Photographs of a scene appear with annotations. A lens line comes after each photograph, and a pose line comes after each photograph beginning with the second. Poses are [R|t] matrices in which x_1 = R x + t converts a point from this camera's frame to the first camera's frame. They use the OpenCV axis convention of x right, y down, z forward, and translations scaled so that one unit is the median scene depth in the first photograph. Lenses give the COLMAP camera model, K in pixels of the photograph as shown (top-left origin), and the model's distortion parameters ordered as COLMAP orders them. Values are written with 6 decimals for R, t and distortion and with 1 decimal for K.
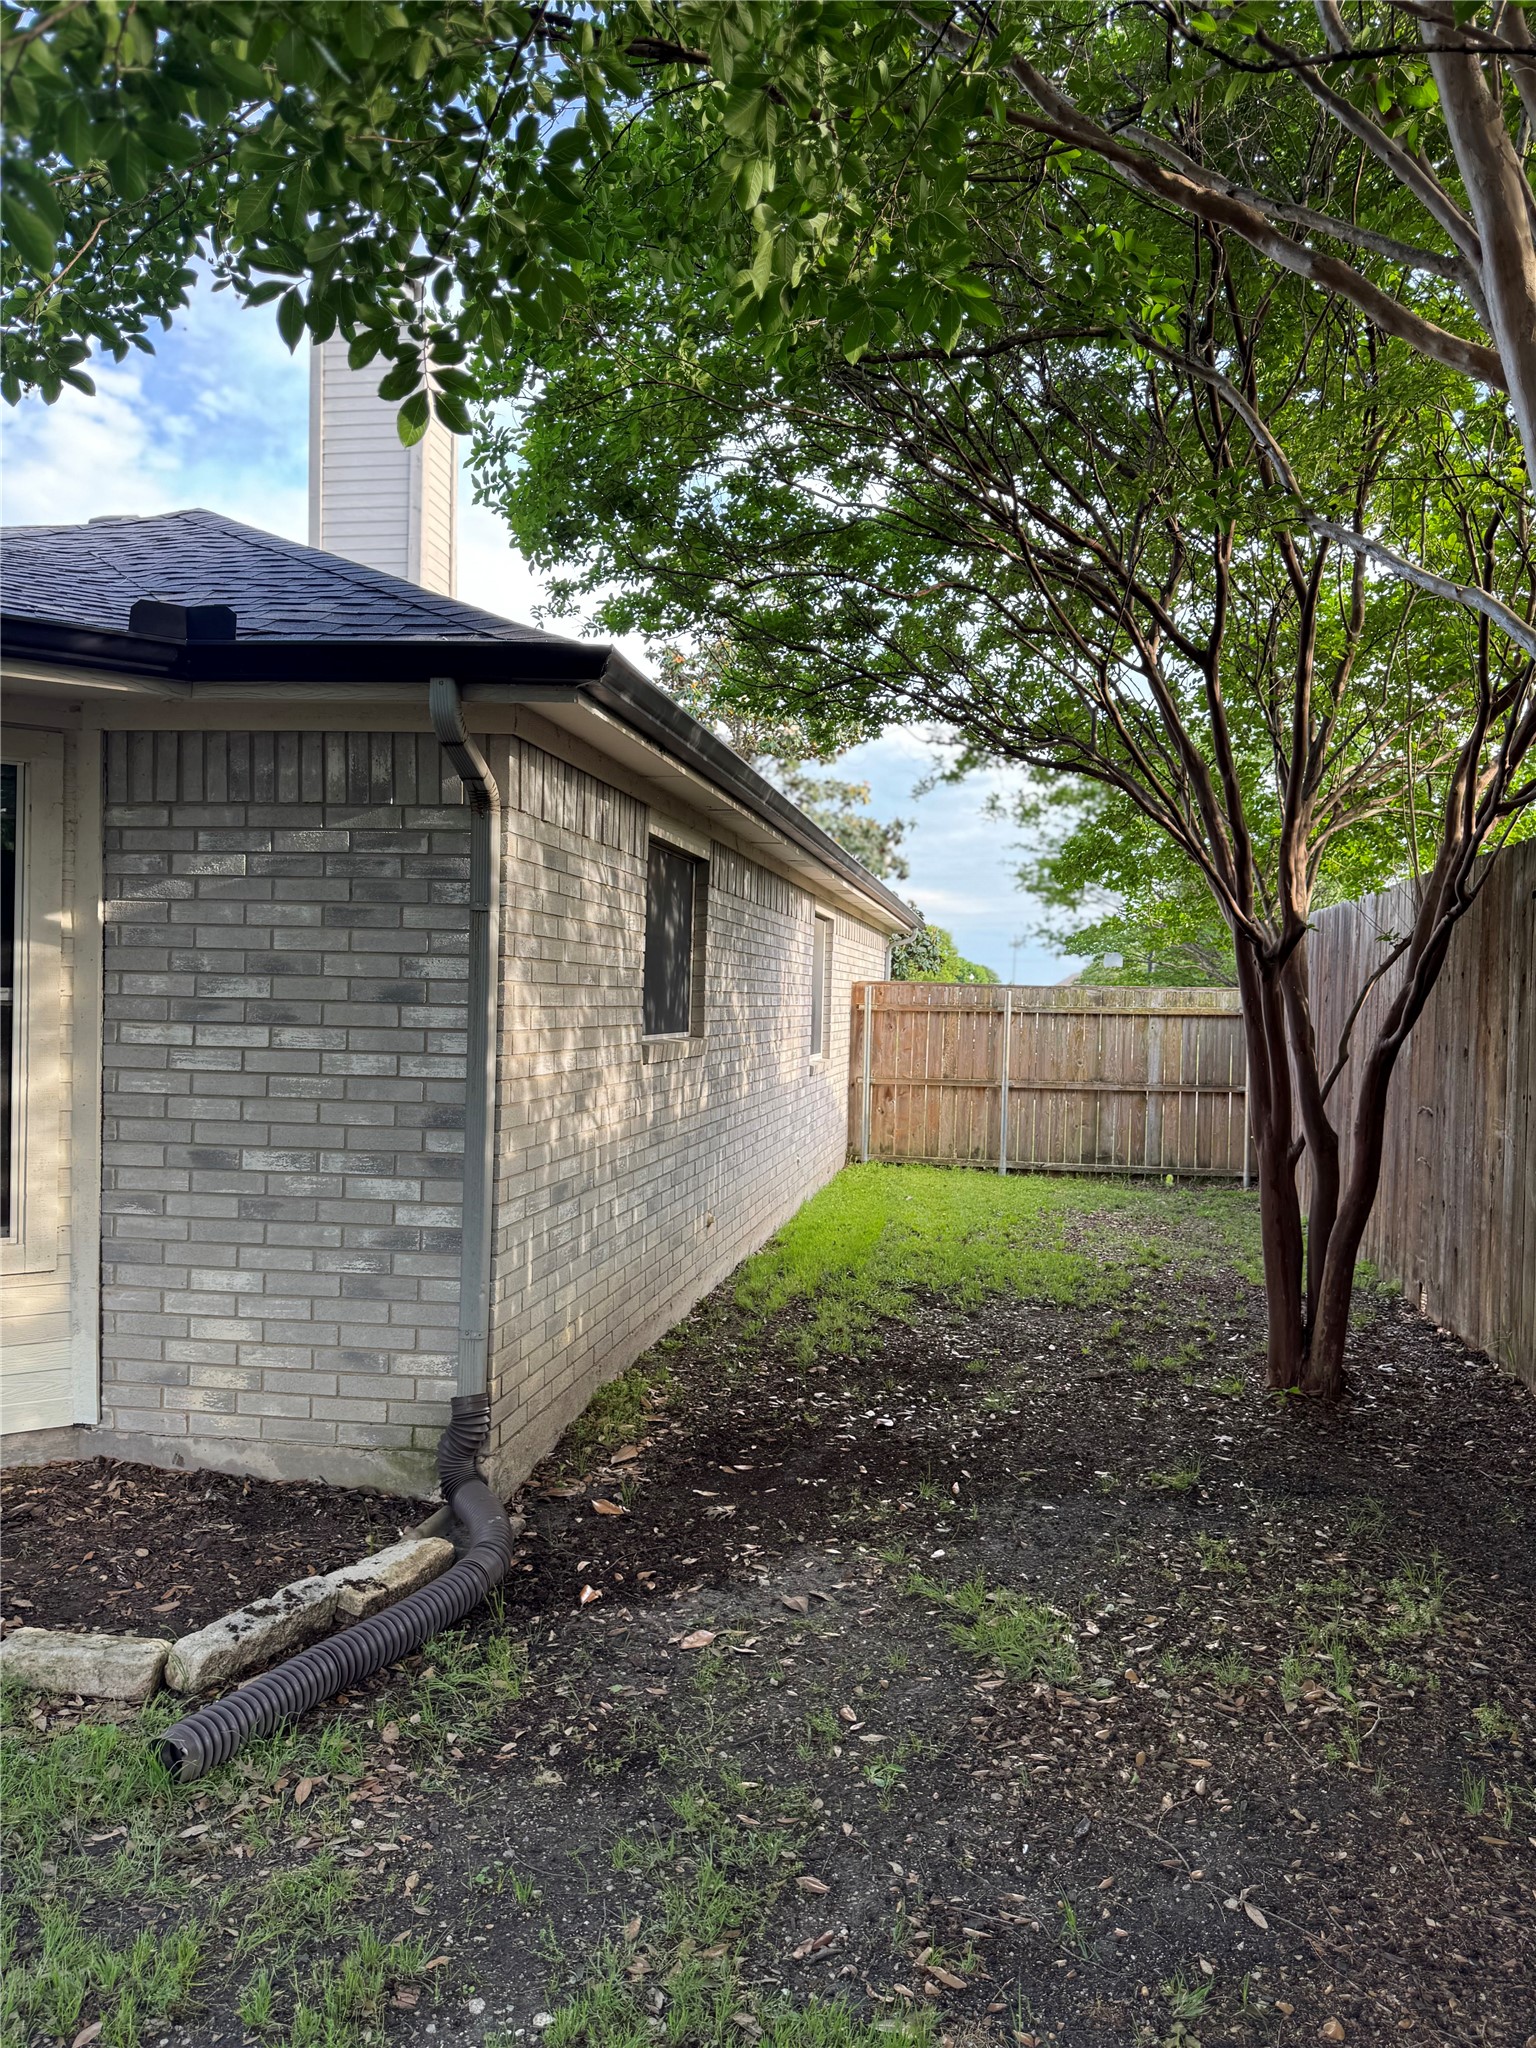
lens RADIAL K [[1457.0, 0, 768.0], [0, 1457.0, 1024.0], [0, 0, 1]] dist [-0.006914, -0.002735]
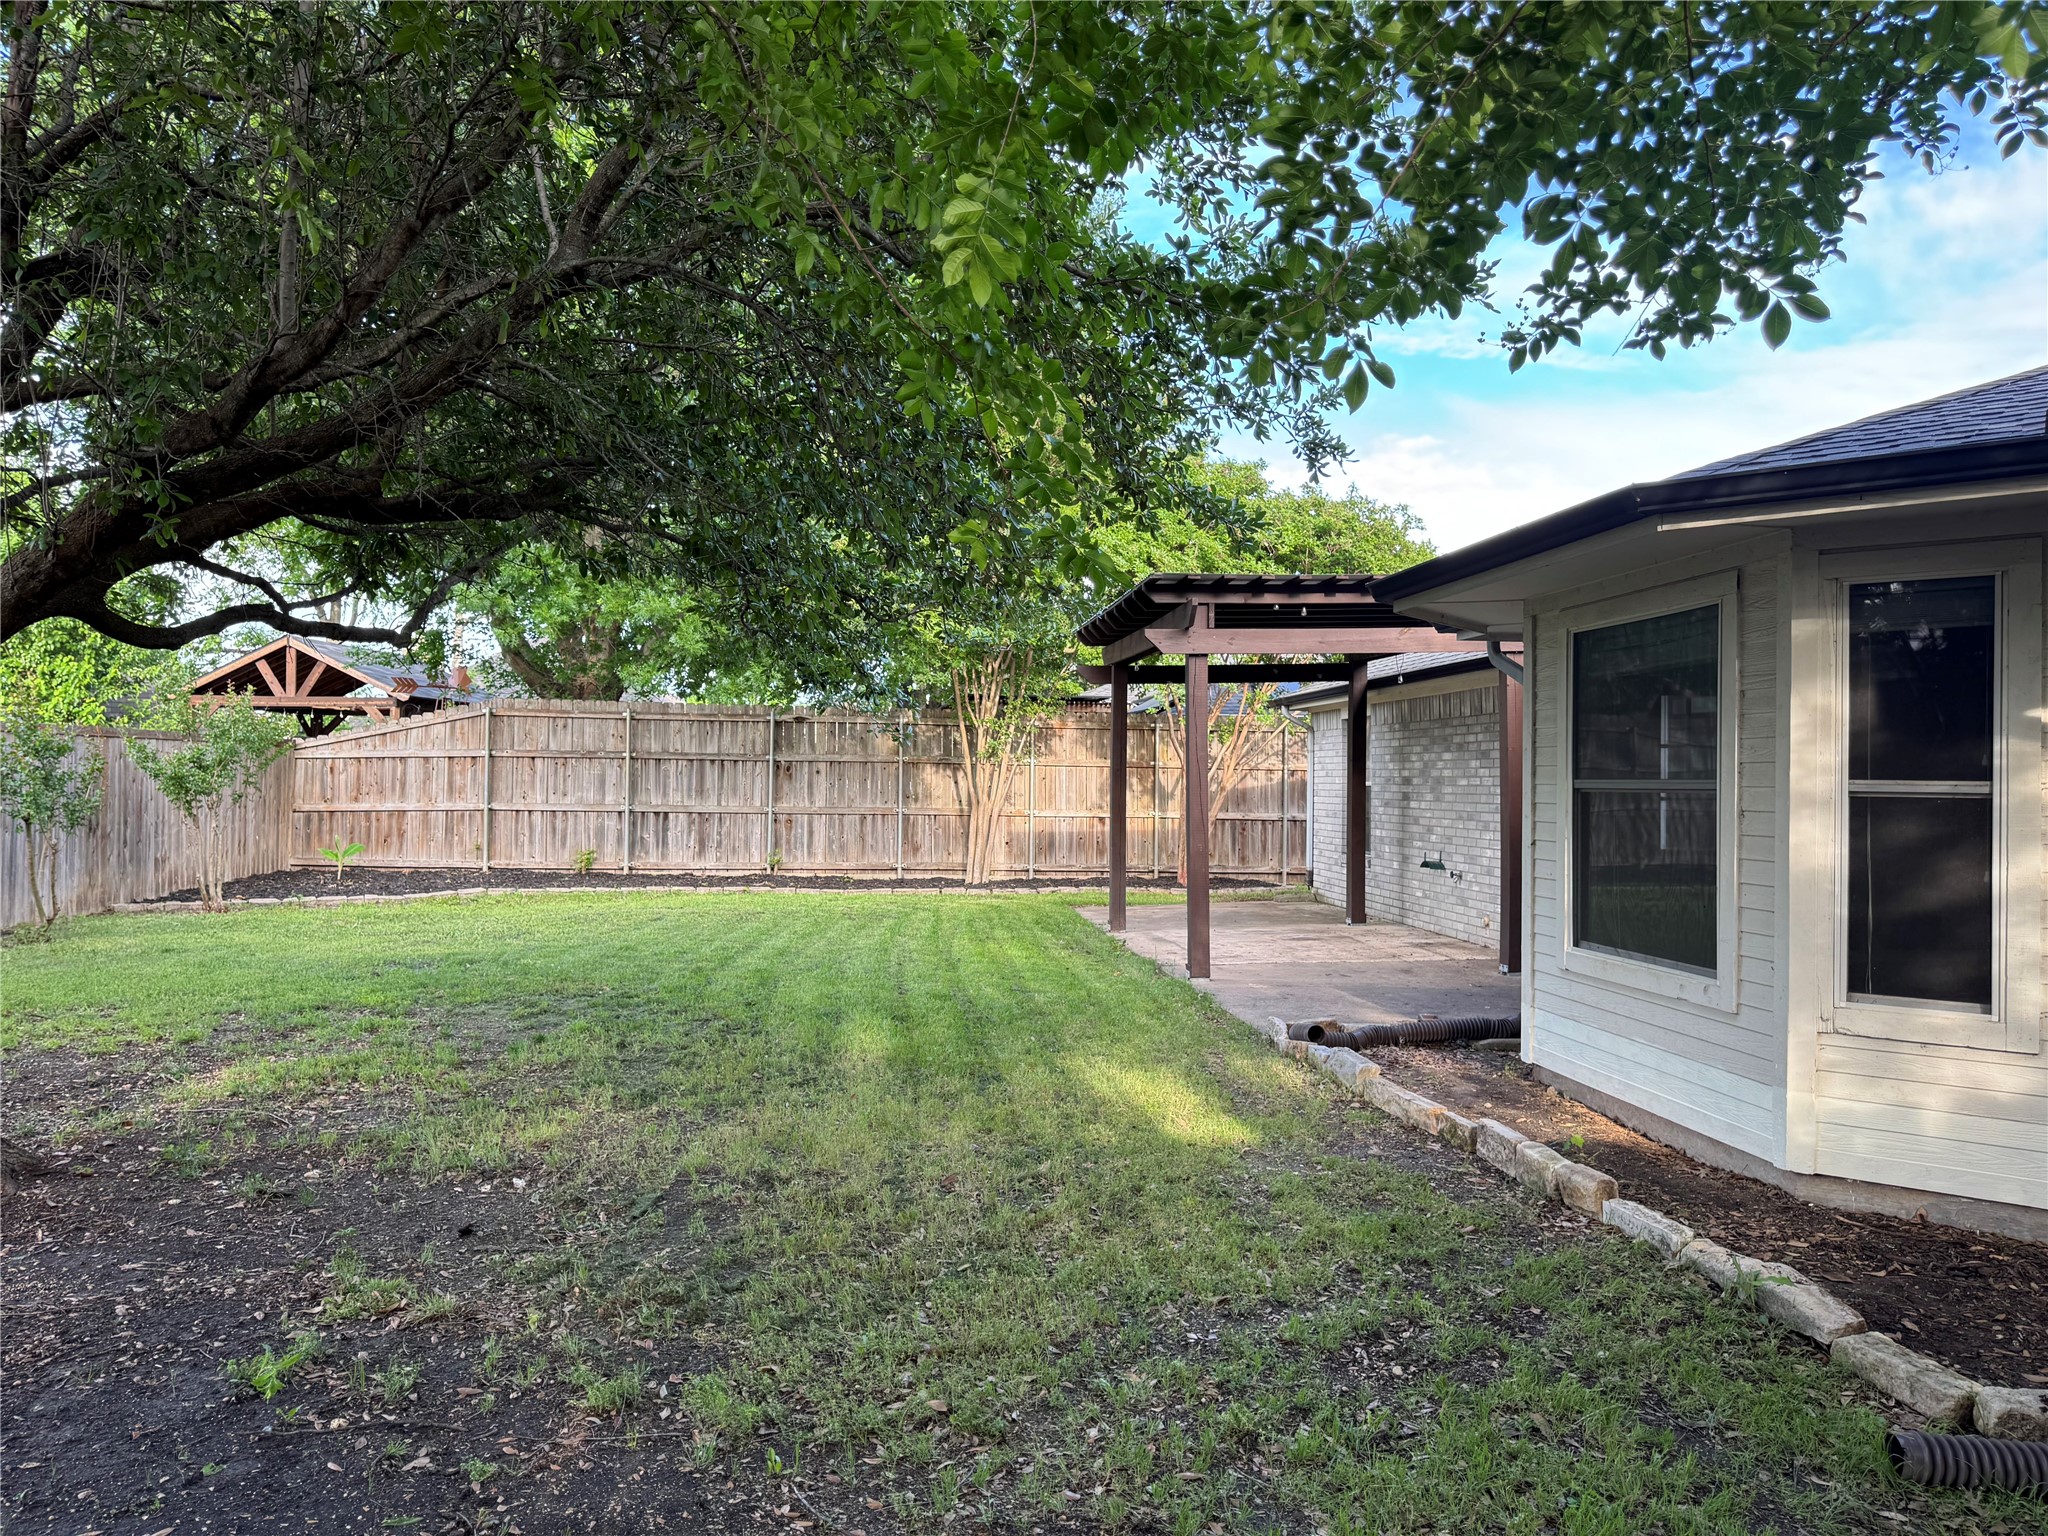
lens RADIAL K [[1457.0, 0, 1024.0], [0, 1457.0, 768.0], [0, 0, 1]] dist [-0.006914, -0.002735]
pose [[0.305676, -0.023664, -0.951842, 0.400648], [-0.017200, 0.999391, -0.030370, 0.014929], [0.951980, 0.025655, 0.305082, -0.006310]]
